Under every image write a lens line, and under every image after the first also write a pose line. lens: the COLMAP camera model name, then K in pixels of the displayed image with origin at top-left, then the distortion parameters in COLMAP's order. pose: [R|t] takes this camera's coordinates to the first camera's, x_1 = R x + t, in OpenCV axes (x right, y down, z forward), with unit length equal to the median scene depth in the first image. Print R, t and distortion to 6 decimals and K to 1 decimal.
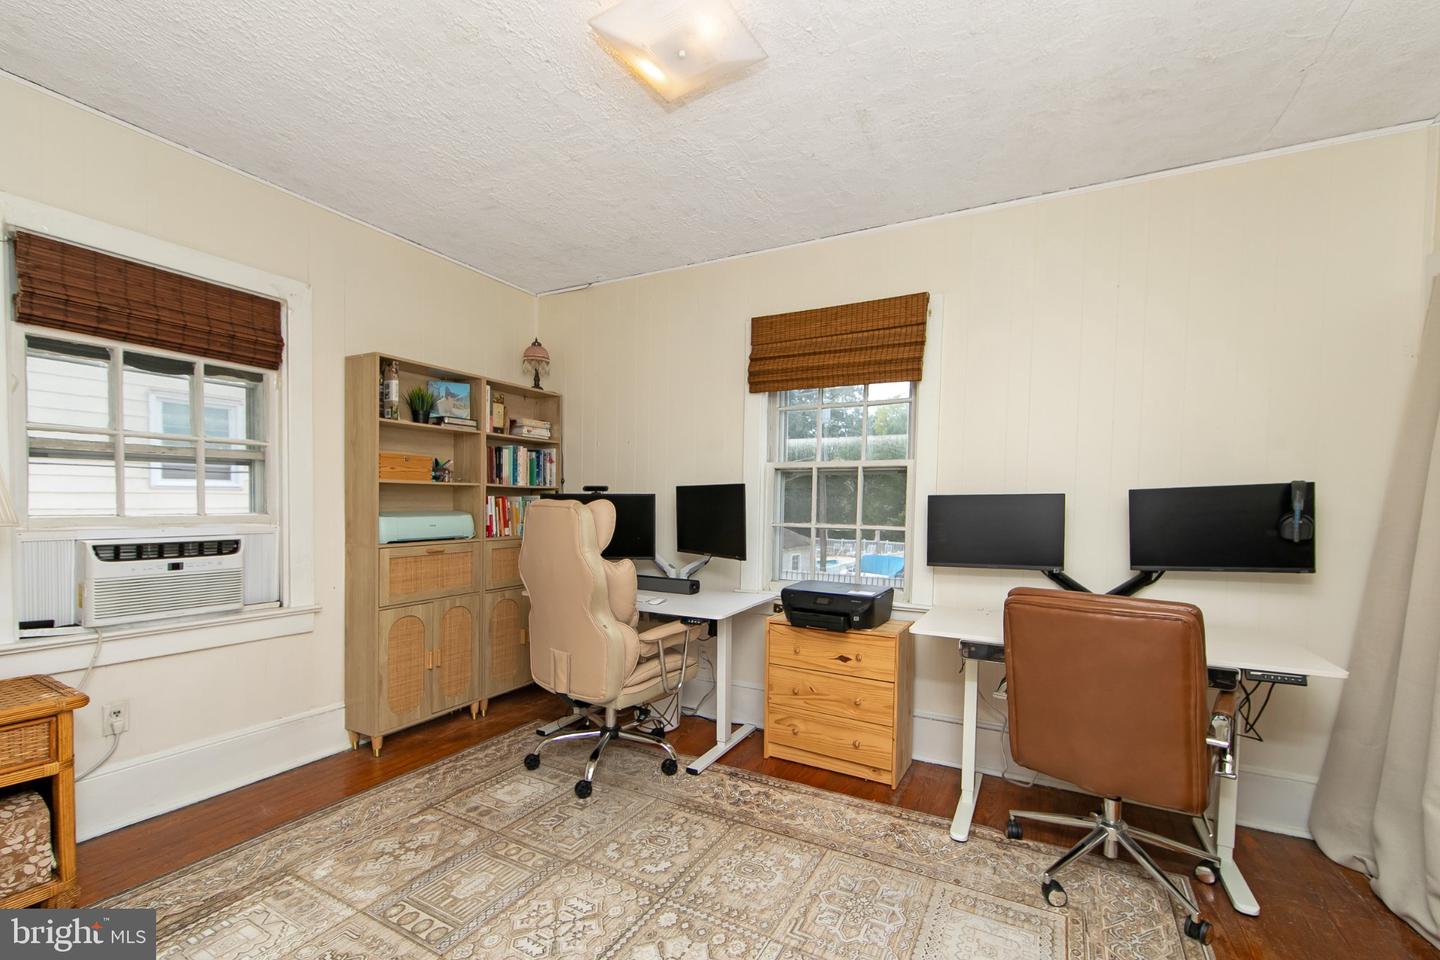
lens RADIAL K [[614.6, 0, 724.9], [0, 614.6, 524.4], [0, 0, 1]] dist [-0.000326, -0.000261]
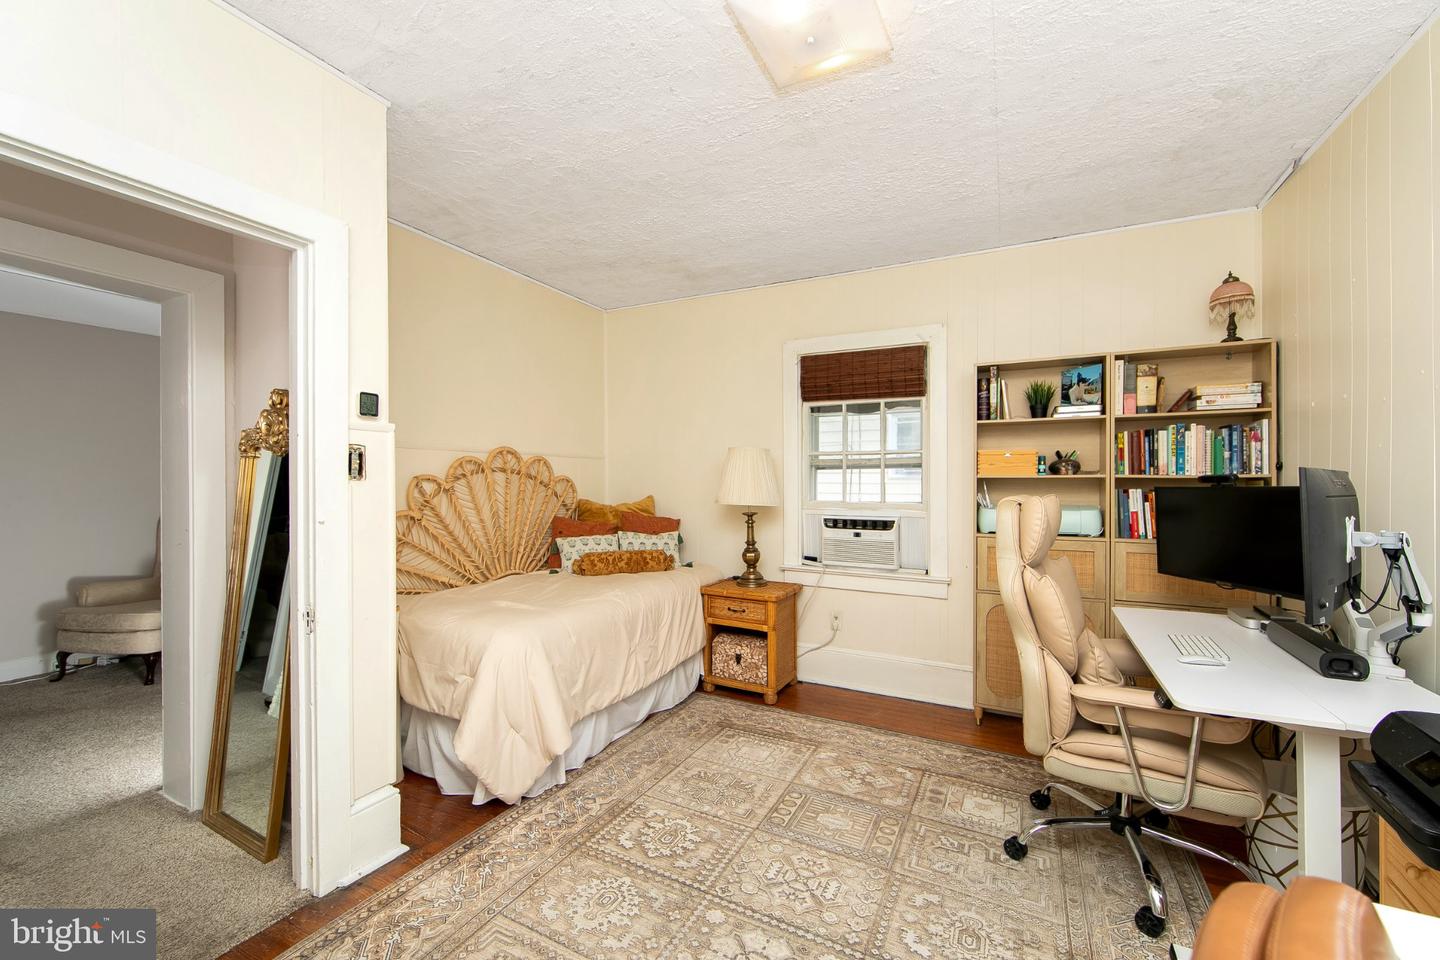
lens RADIAL K [[578.4, 0, 711.3], [0, 578.4, 484.1], [0, 0, 1]] dist [-0.000326, -0.000116]
pose [[-0.008550, -0.007184, -0.999938, 0.534723], [-0.038809, 0.999223, -0.006847, -0.033590], [0.999210, 0.038748, -0.008822, 0.564140]]
